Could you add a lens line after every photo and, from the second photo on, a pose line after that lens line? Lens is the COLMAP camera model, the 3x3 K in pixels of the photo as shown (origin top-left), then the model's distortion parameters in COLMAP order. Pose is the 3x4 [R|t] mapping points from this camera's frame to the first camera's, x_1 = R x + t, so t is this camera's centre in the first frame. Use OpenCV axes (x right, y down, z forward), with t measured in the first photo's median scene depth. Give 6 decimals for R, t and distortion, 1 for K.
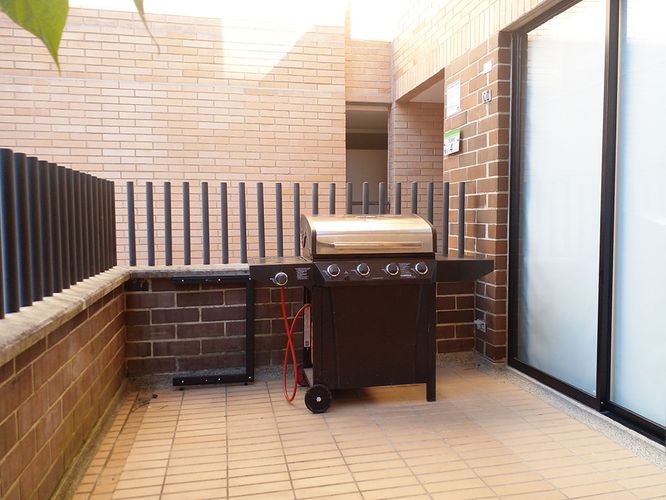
lens RADIAL K [[537.1, 0, 342.7], [0, 537.1, 249.9], [0, 0, 1]] dist [0.094915, -0.116934]
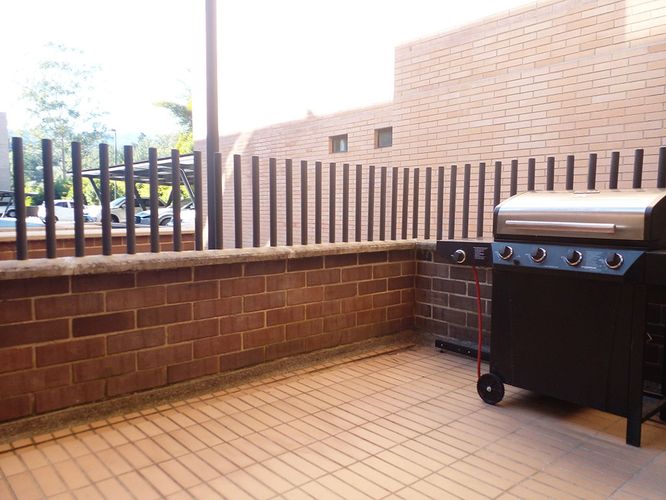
lens RADIAL K [[537.1, 0, 342.7], [0, 537.1, 249.9], [0, 0, 1]] dist [0.094915, -0.116934]
pose [[0.492753, 0.076772, -0.866776, 0.591315], [-0.060927, 0.996700, 0.053643, 0.002057], [0.868033, 0.026378, 0.495805, 0.291517]]
